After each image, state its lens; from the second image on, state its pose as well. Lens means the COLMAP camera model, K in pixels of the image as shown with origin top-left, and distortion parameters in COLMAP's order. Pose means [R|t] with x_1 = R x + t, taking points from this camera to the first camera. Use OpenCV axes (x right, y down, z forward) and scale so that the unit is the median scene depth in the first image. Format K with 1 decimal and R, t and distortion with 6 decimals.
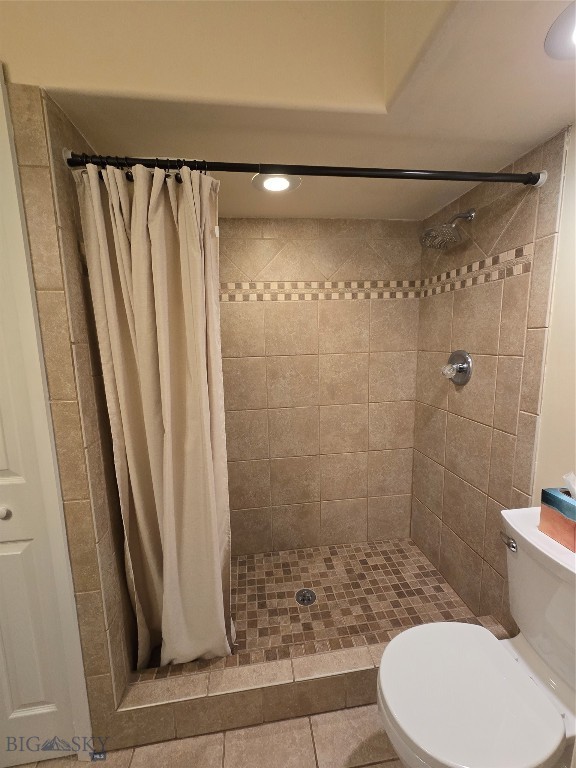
lens RADIAL K [[315.4, 0, 290.0], [0, 315.4, 384.4], [0, 0, 1]] dist [0.003034, -0.000621]
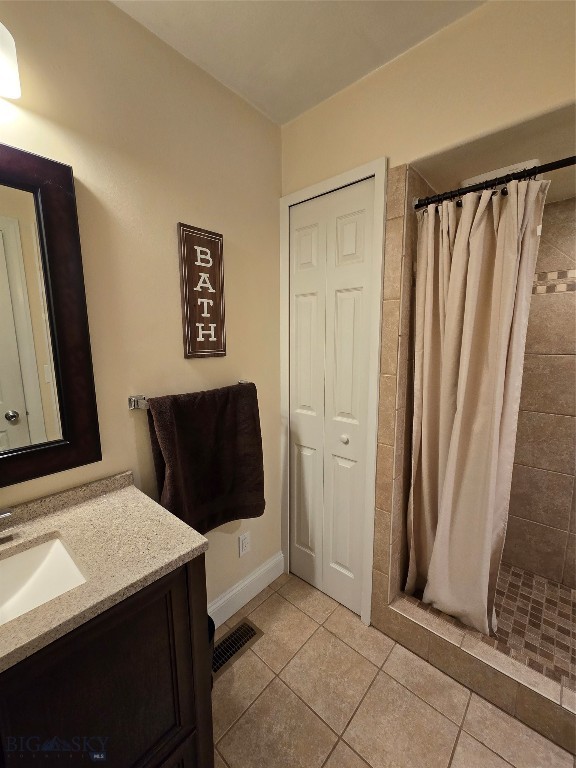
lens RADIAL K [[315.4, 0, 288.4], [0, 315.4, 382.0], [0, 0, 1]] dist [0.003034, -0.000621]
pose [[0.649335, 0.127996, -0.749654, 0.072322], [-0.115344, 0.990907, 0.069278, 0.030961], [0.751704, 0.041484, 0.658194, -0.268081]]
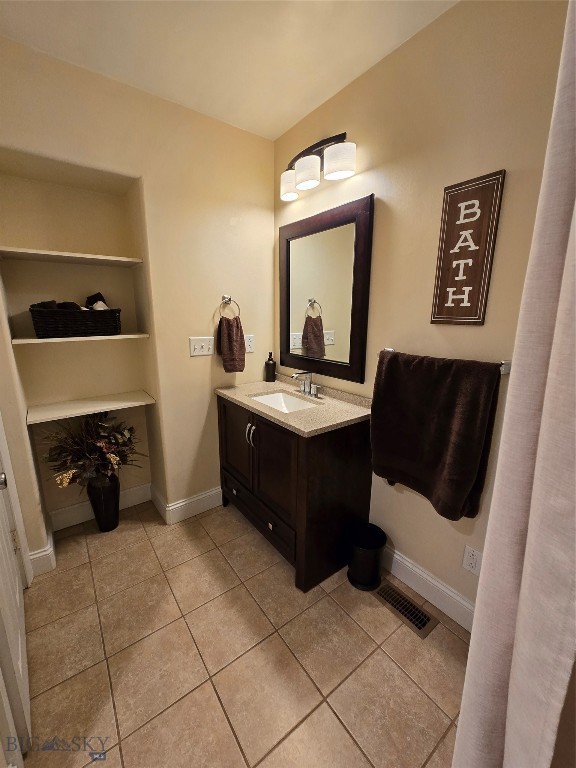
lens RADIAL K [[315.4, 0, 284.9], [0, 315.4, 384.4], [0, 0, 1]] dist [0.003034, -0.000621]
pose [[-0.877234, 0.123911, -0.463797, 0.036113], [-0.054515, 0.934152, 0.352686, -0.101426], [0.476958, 0.334672, -0.812715, 0.930129]]
